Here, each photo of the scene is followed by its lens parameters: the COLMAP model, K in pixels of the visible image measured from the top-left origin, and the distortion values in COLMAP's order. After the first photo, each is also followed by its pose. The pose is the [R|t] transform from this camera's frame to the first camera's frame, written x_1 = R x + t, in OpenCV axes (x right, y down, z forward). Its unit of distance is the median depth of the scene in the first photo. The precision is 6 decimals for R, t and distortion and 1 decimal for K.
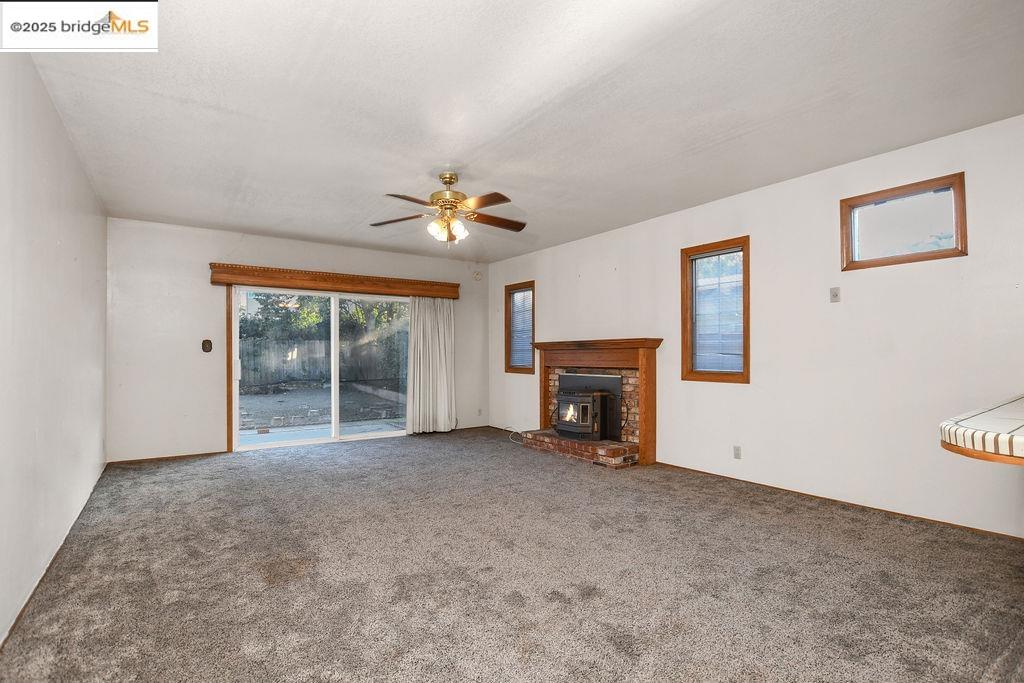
lens RADIAL K [[485.0, 0, 511.3], [0, 485.0, 347.7], [0, 0, 1]] dist [-0.025308, 0.000495]
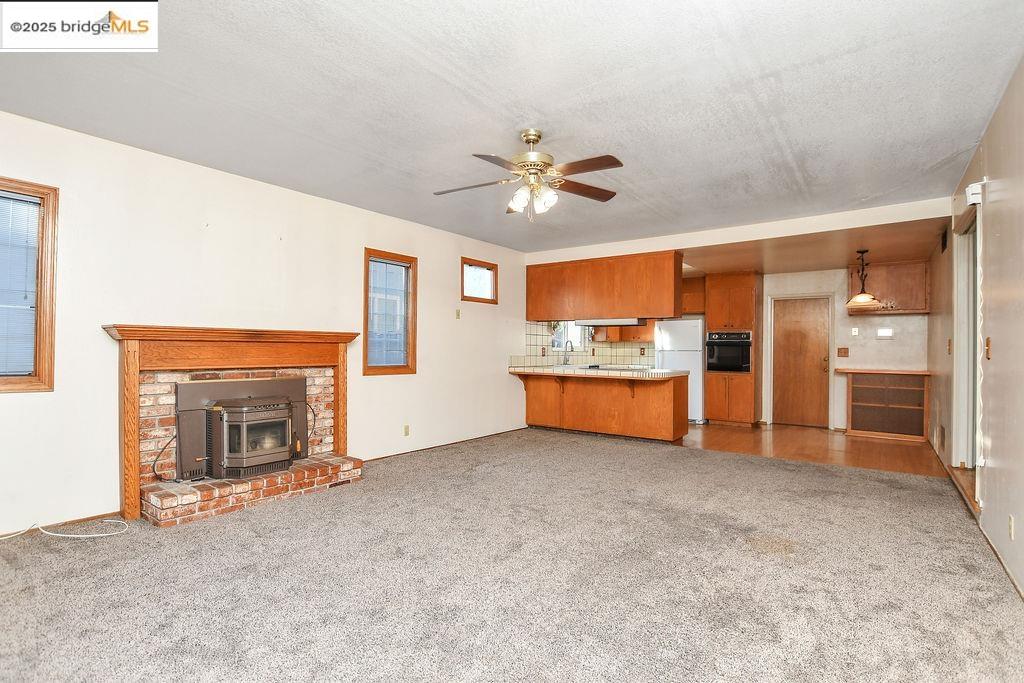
lens RADIAL K [[485.0, 0, 511.3], [0, 485.0, 347.7], [0, 0, 1]] dist [-0.025308, 0.000495]
pose [[-0.300823, 0.009198, 0.953636, -0.646425], [-0.017964, 0.999721, -0.015309, 0.016626], [-0.953511, -0.021736, -0.300574, 0.914780]]
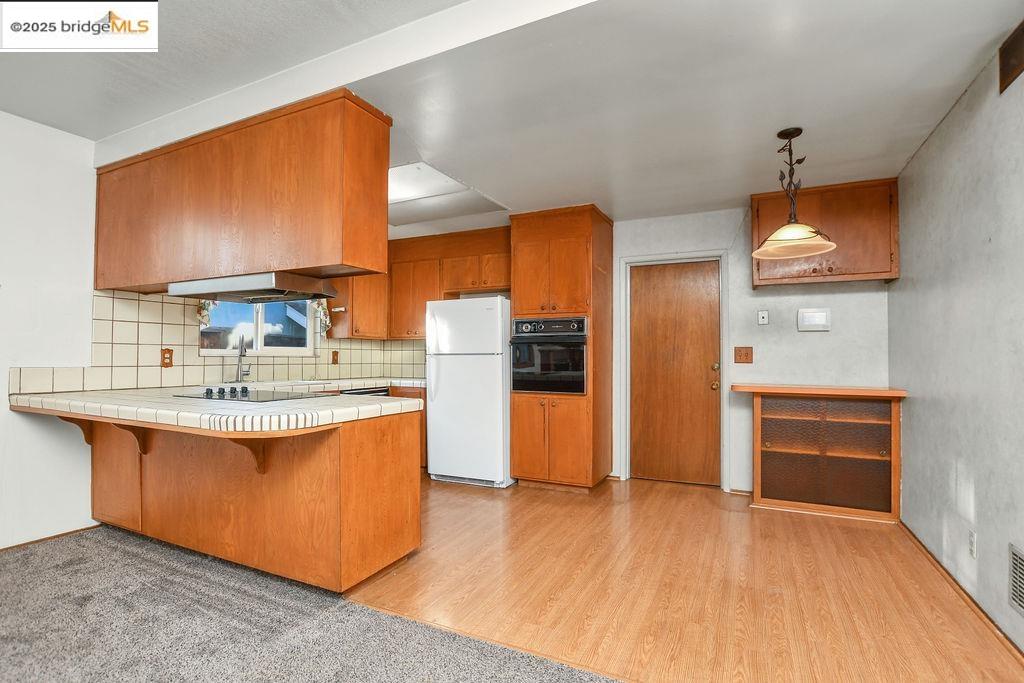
lens RADIAL K [[489.8, 0, 493.4], [0, 489.8, 347.9], [0, 0, 1]] dist [0.002174, 0.000343]
pose [[-0.449394, 0.020712, 0.893093, -0.136927], [-0.009956, 0.999553, -0.028190, 0.006307], [-0.893278, -0.021560, -0.448987, 0.297441]]
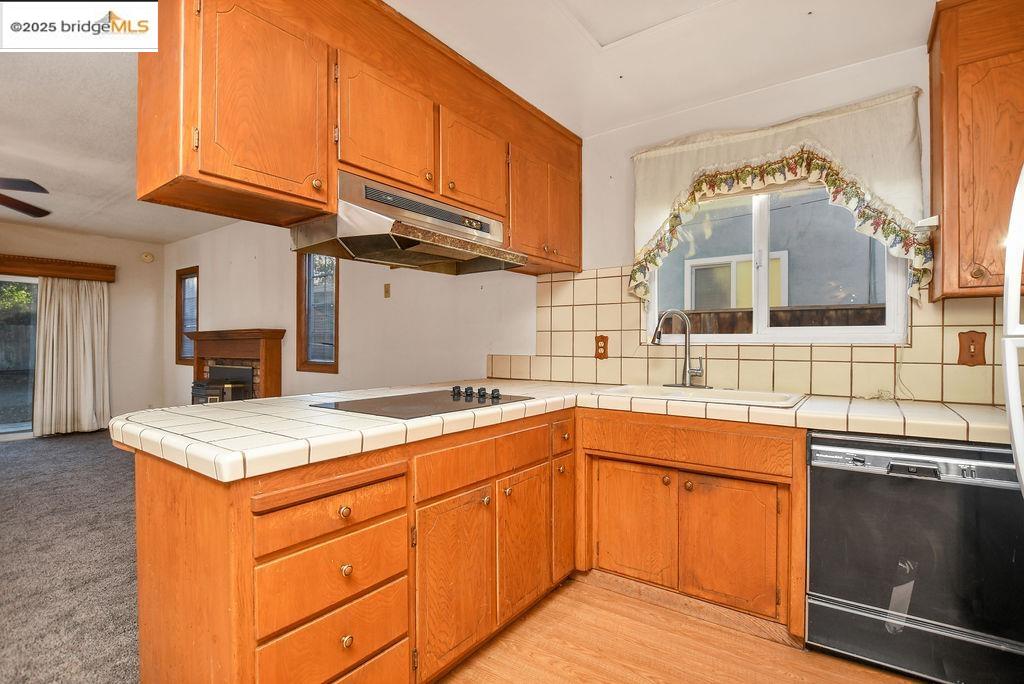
lens RADIAL K [[485.0, 0, 511.3], [0, 485.0, 348.2], [0, 0, 1]] dist [-0.025308, 0.000495]
pose [[0.946710, 0.002824, 0.322075, 0.408643], [-0.008822, 0.999814, 0.017164, -0.001785], [-0.321967, -0.019091, 0.946559, -0.086805]]
